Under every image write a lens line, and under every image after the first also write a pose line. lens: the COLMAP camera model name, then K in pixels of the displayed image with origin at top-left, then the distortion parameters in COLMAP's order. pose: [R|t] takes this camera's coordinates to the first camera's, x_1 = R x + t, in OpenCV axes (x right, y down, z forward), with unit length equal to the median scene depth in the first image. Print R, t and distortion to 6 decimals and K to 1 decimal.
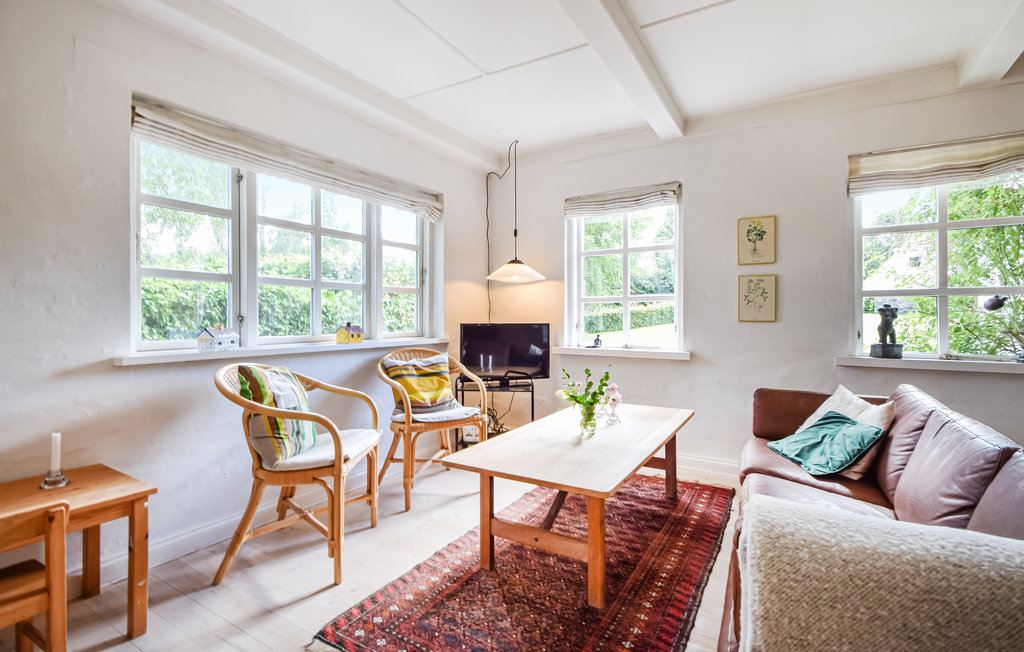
lens RADIAL K [[475.2, 0, 513.4], [0, 475.2, 317.7], [0, 0, 1]] dist [0.017430, -0.000596]
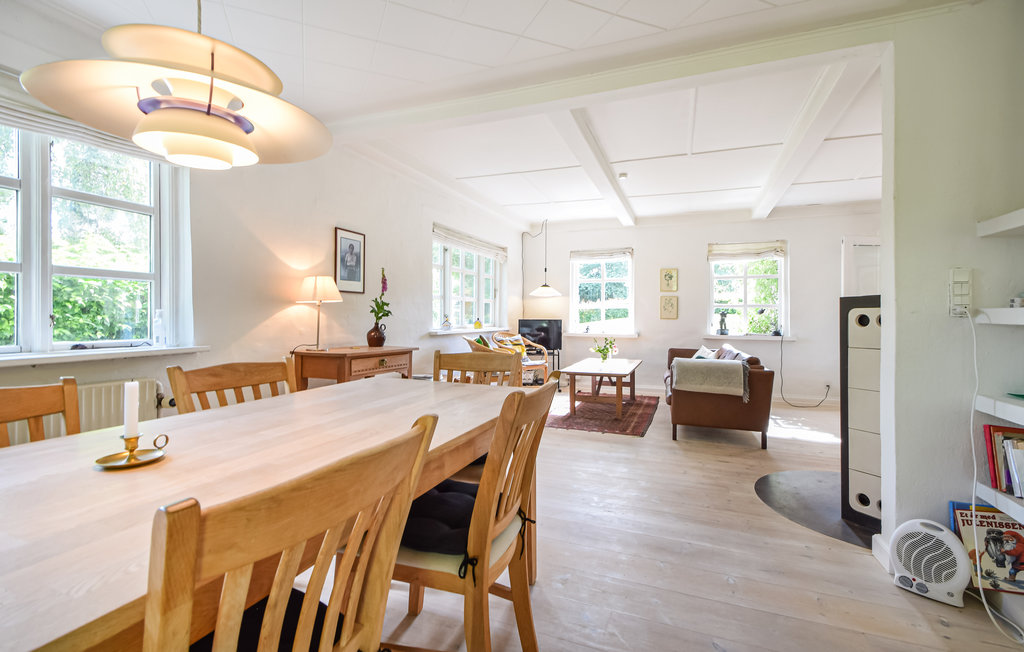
lens RADIAL K [[475.2, 0, 508.2], [0, 475.2, 321.8], [0, 0, 1]] dist [0.017430, -0.000596]
pose [[0.984603, 0.002563, 0.174785, -0.496638], [-0.003623, 0.999977, 0.005748, 0.011392], [-0.174766, -0.006293, 0.984590, -0.844662]]
